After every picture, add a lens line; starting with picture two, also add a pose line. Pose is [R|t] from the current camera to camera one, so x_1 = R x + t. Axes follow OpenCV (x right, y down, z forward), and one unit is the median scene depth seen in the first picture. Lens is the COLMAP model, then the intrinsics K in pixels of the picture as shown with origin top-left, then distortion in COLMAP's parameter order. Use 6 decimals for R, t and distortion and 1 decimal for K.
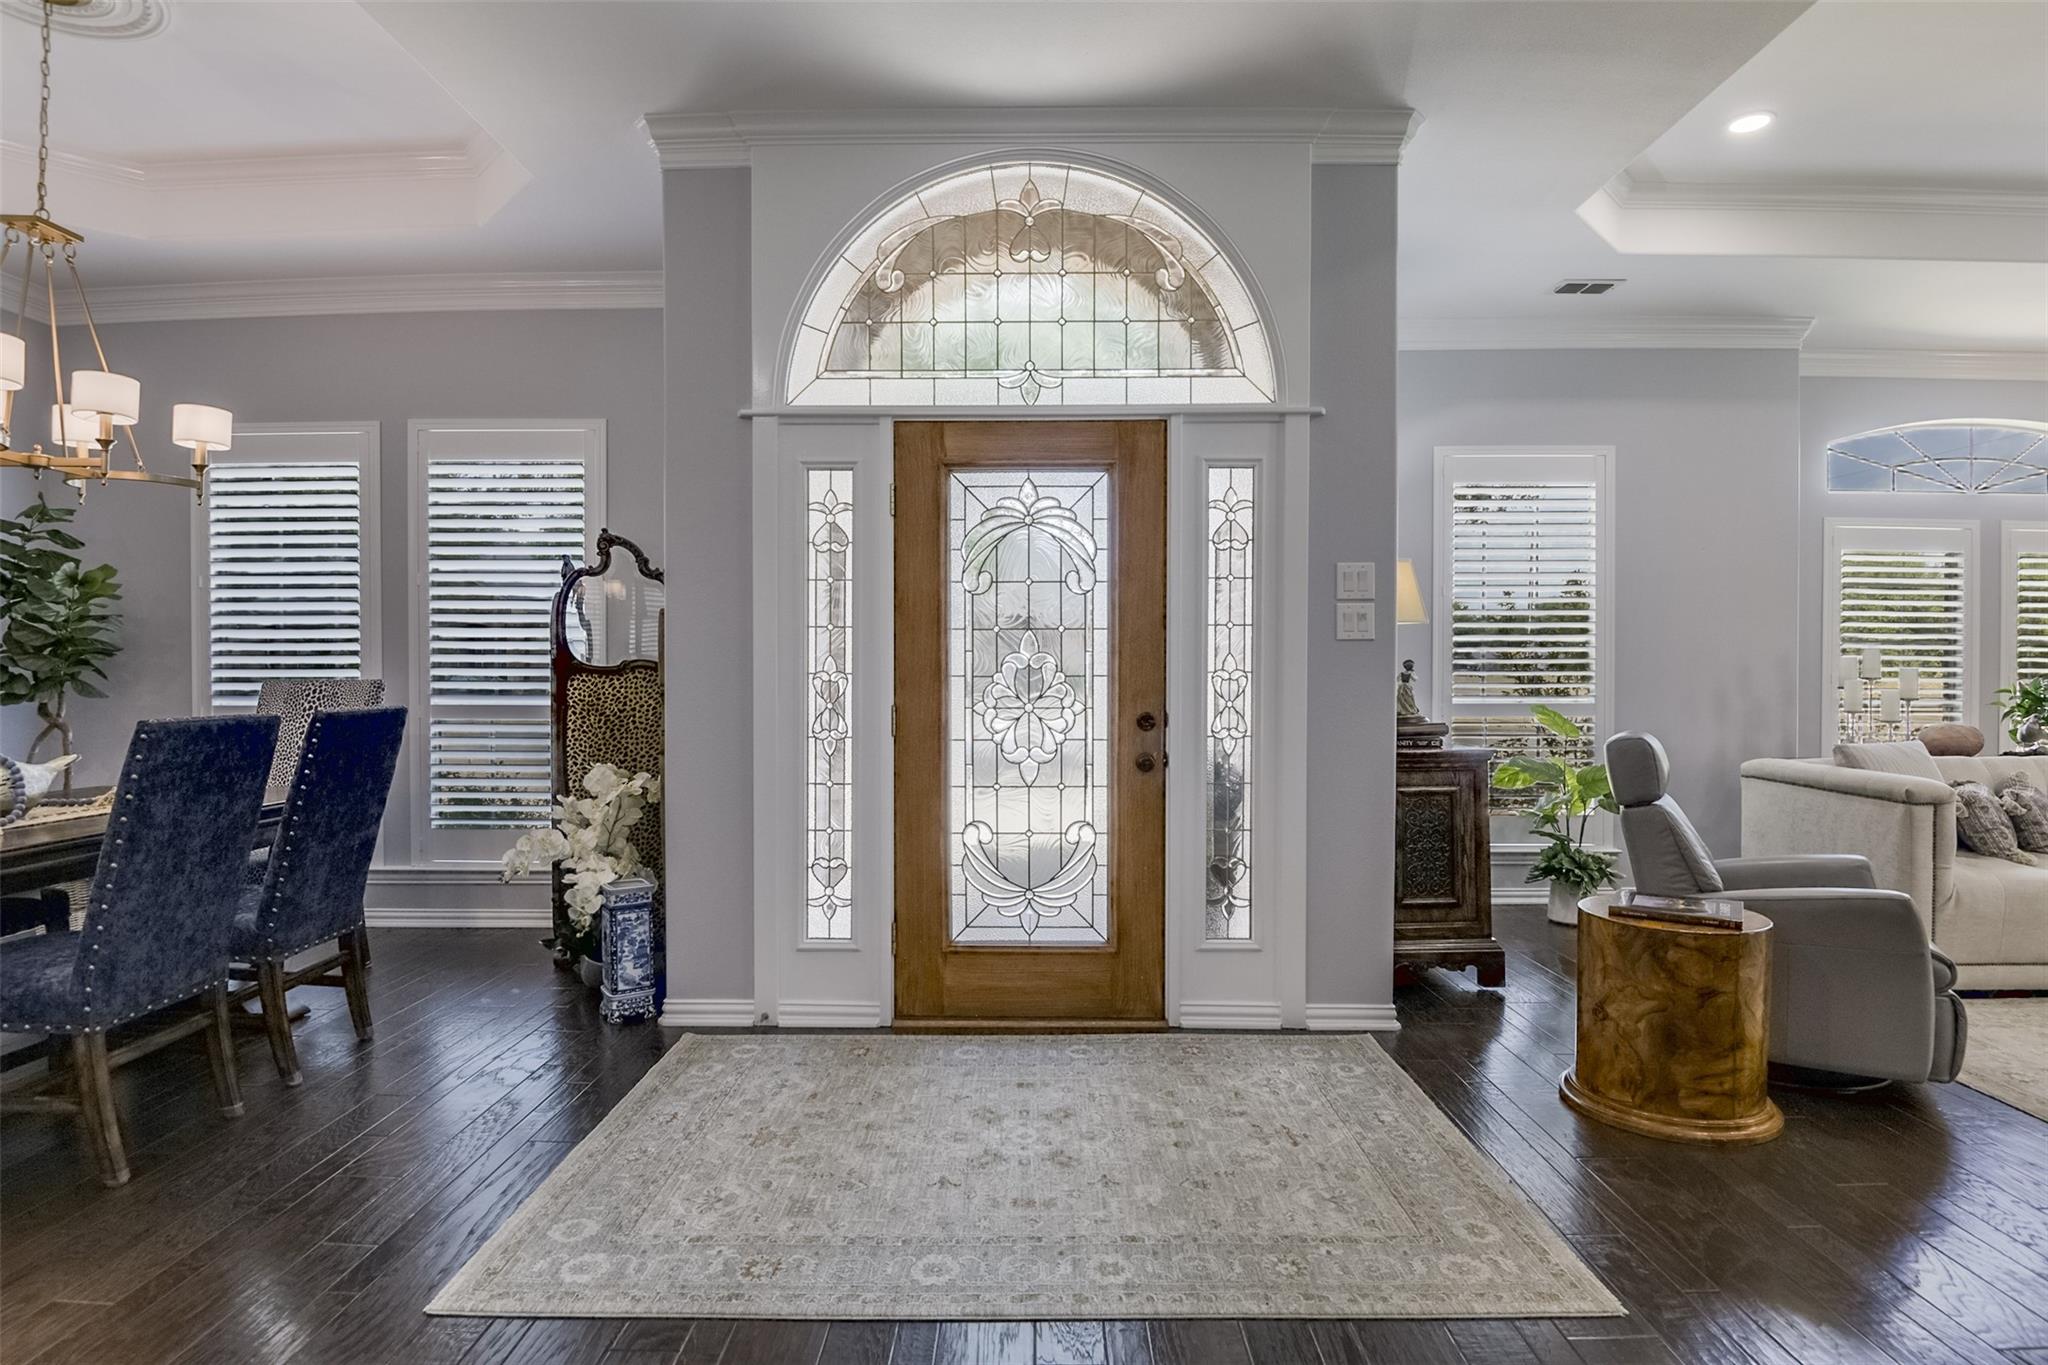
lens RADIAL K [[1055.6, 0, 1024.0], [0, 1055.6, 682.5], [0, 0, 1]] dist [-0.007676, -0.017890]
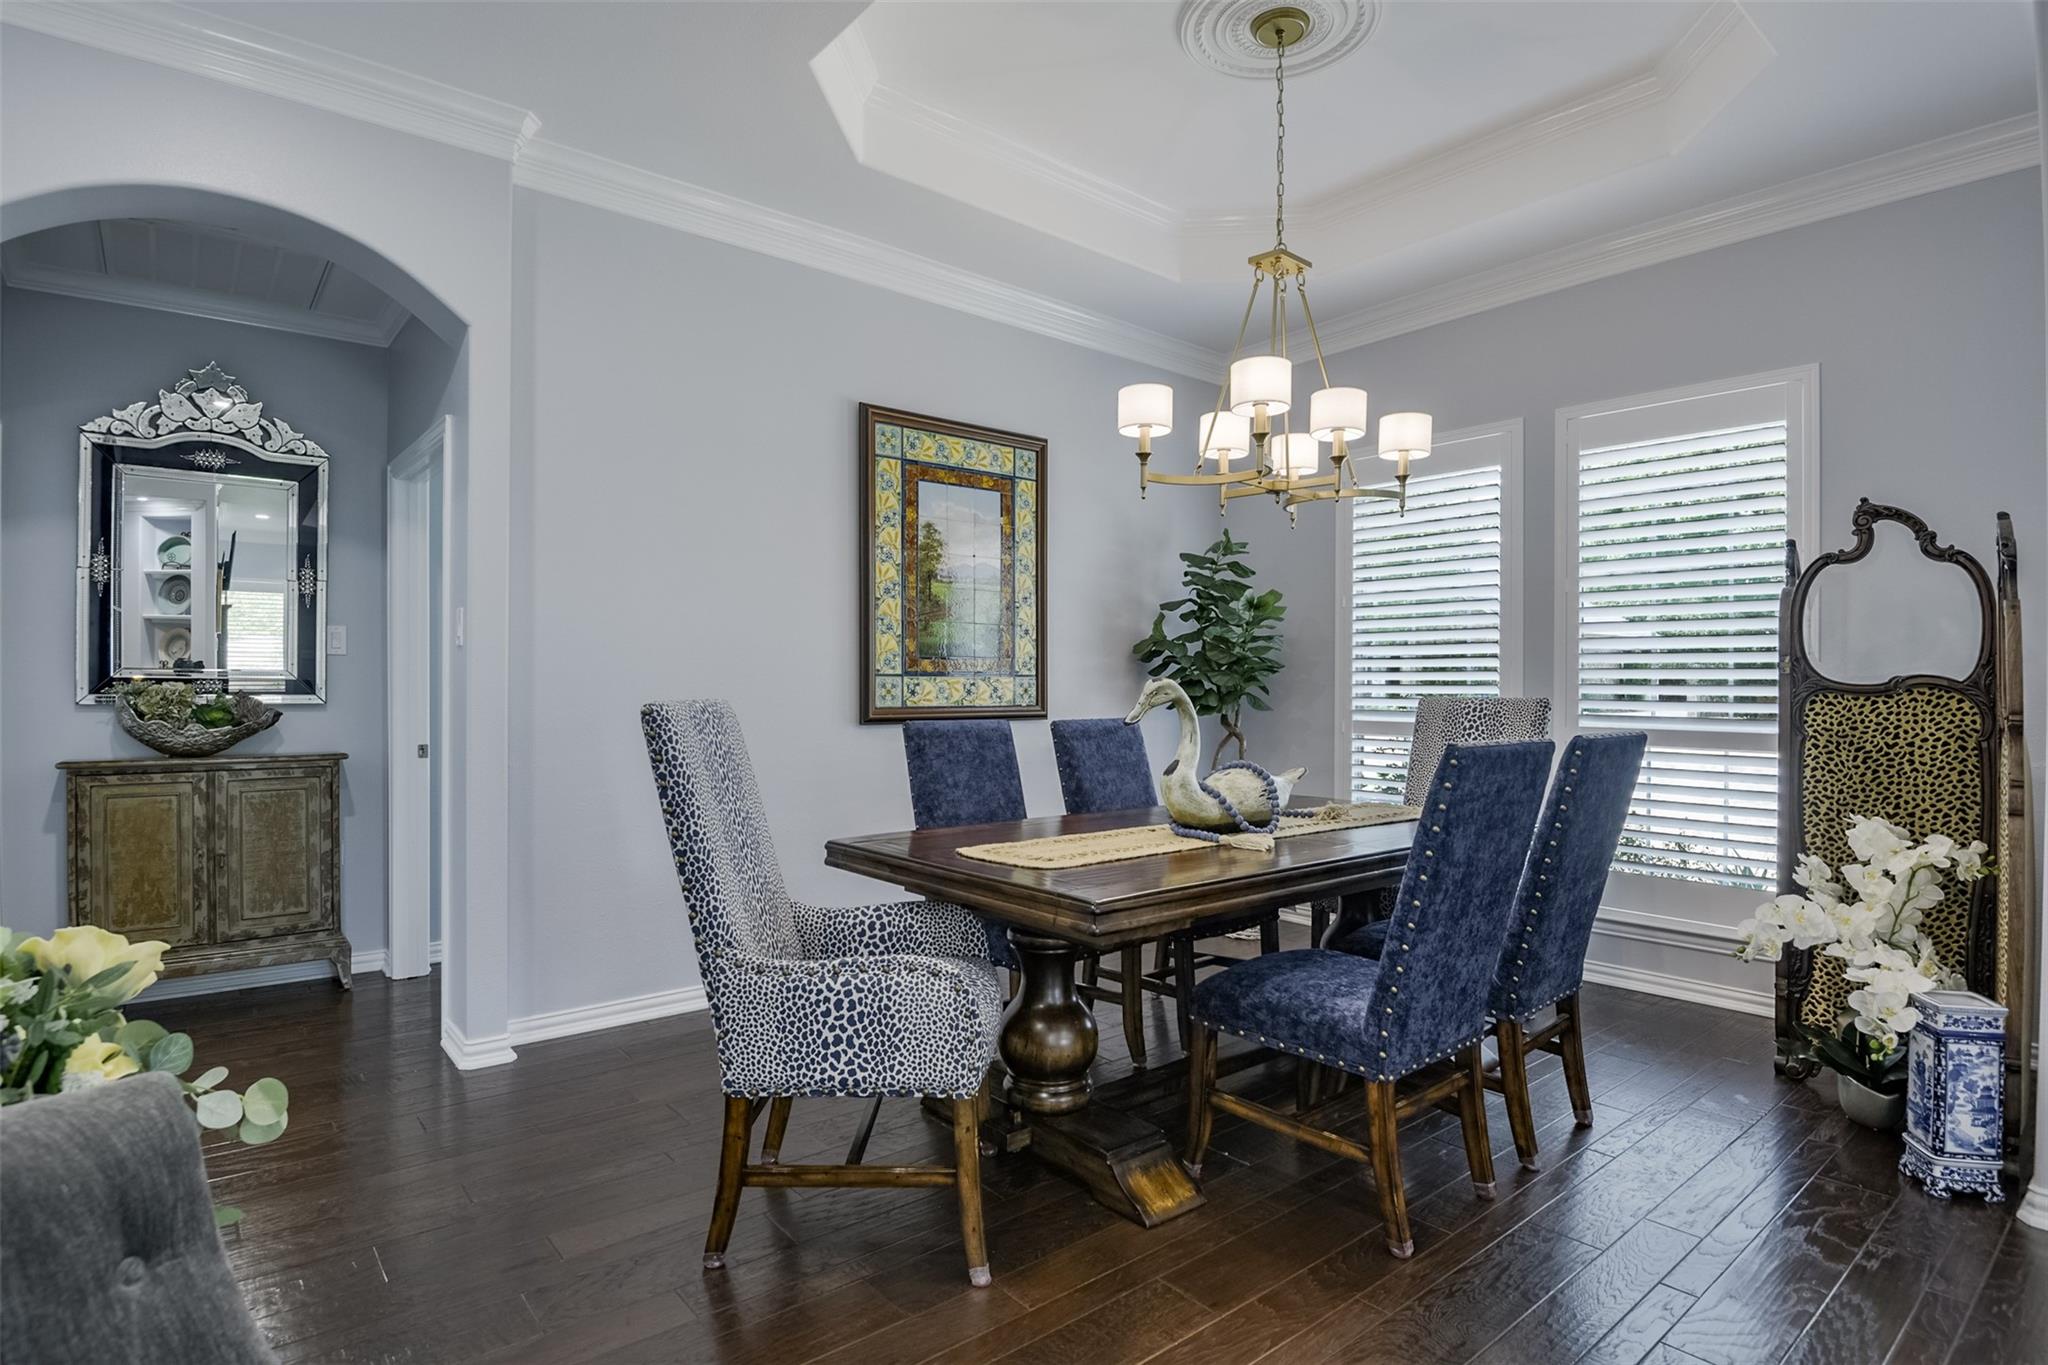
lens RADIAL K [[1055.6, 0, 1024.0], [0, 1055.6, 682.5], [0, 0, 1]] dist [-0.007676, -0.017890]
pose [[0.651758, 0.002869, -0.758421, -0.266039], [-0.014987, 0.999846, -0.009096, -0.001367], [0.758279, 0.017295, 0.651701, 0.091745]]
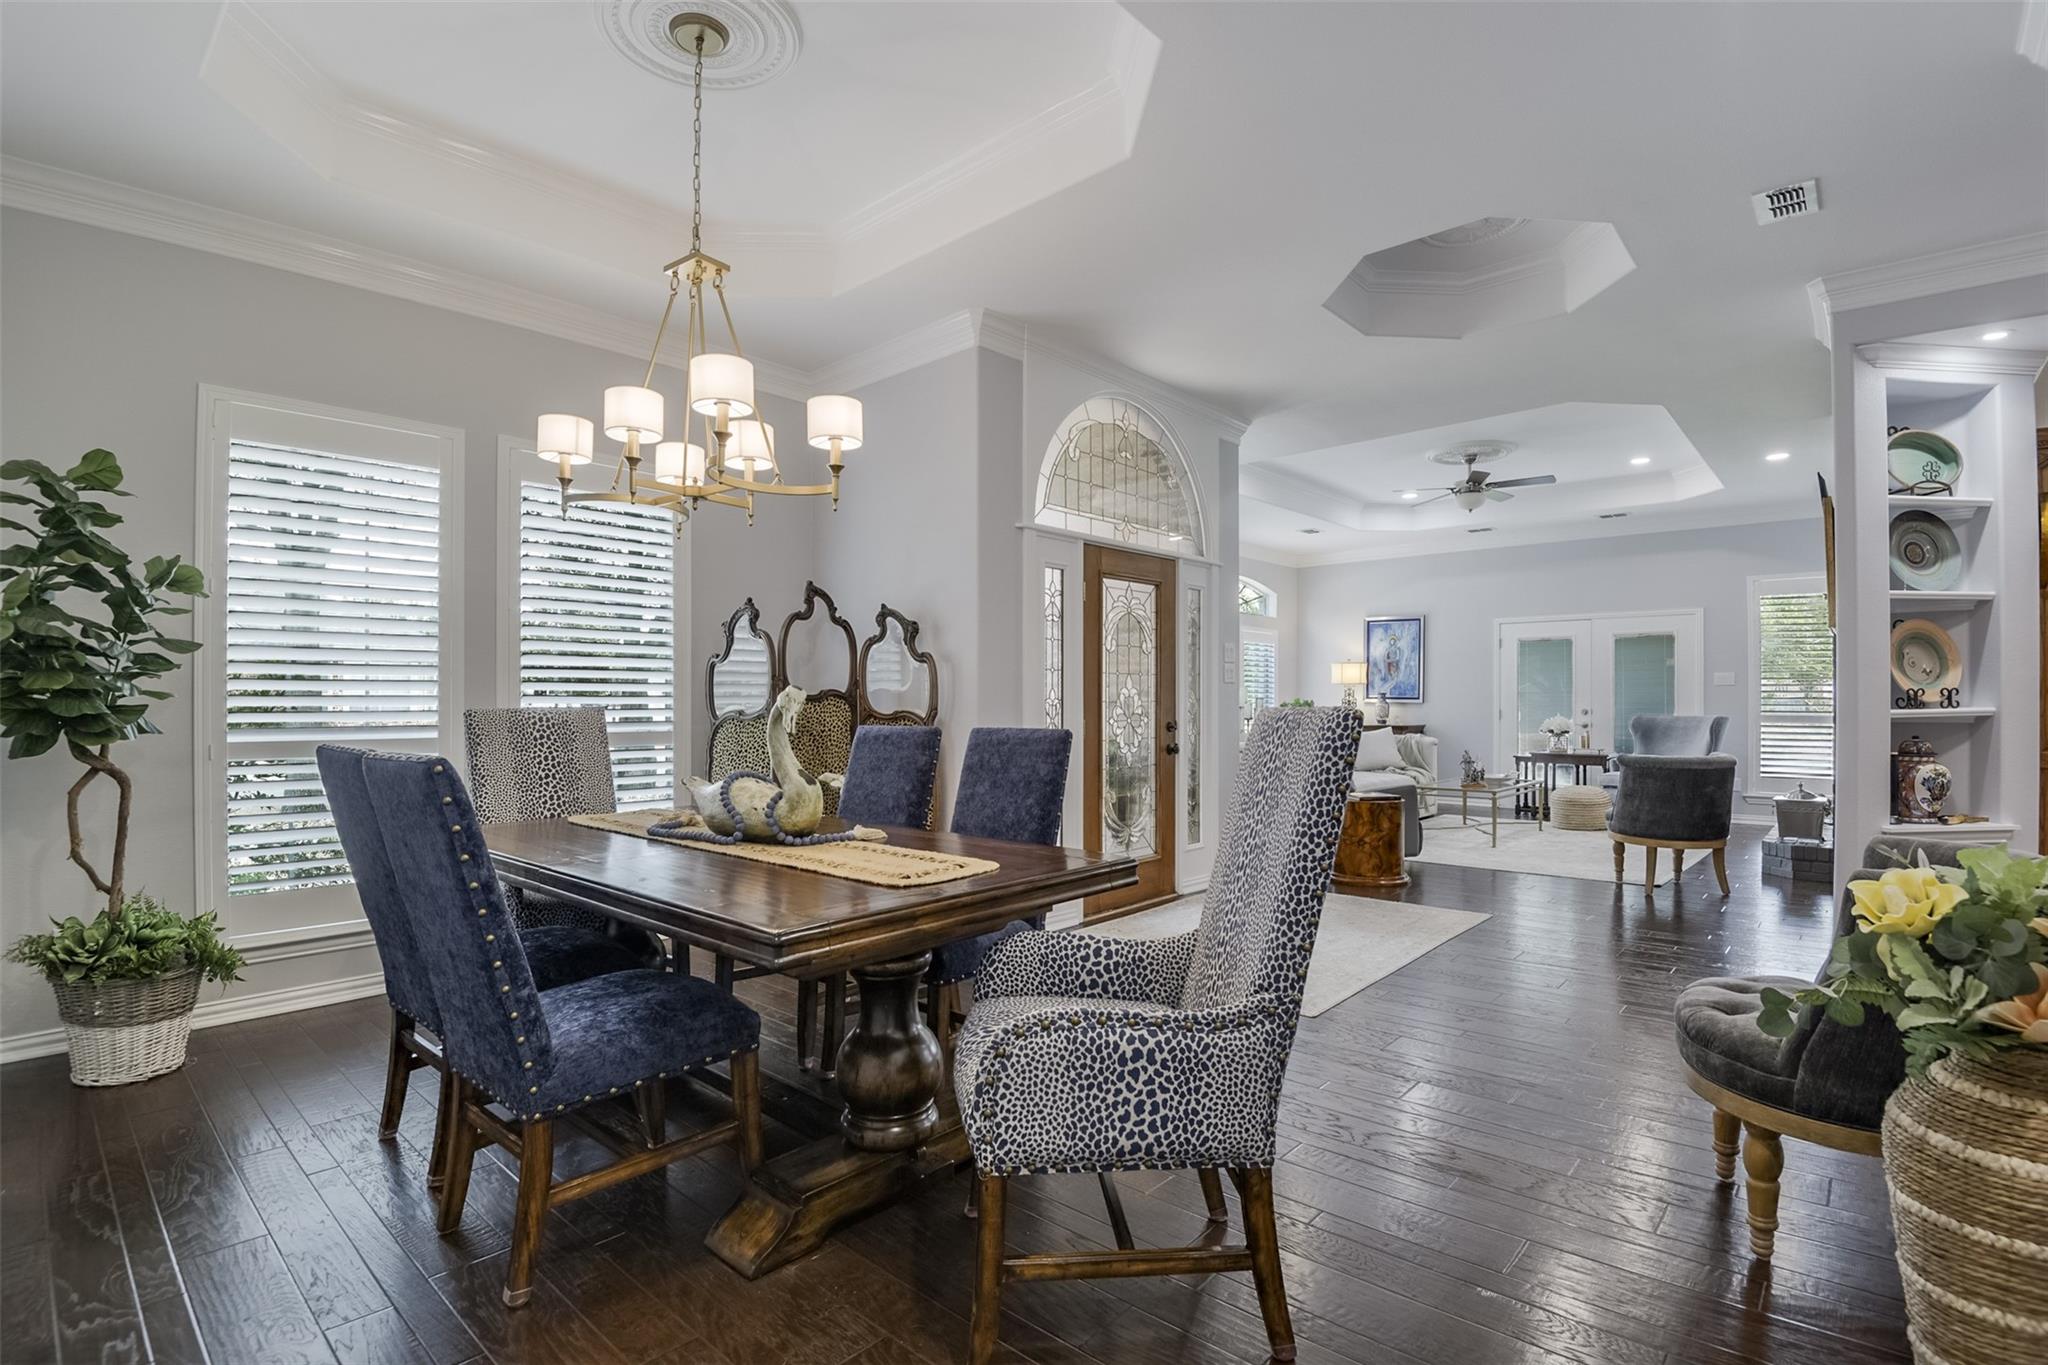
lens RADIAL K [[953.7, 0, 1059.9], [0, 953.7, 693.7], [0, 0, 1]] dist [-0.016684, 0.000021]
pose [[0.646182, 0.003549, 0.763175, -1.220435], [0.013423, 0.999782, -0.016014, 0.004681], [-0.763065, 0.020592, 0.645993, 0.092389]]
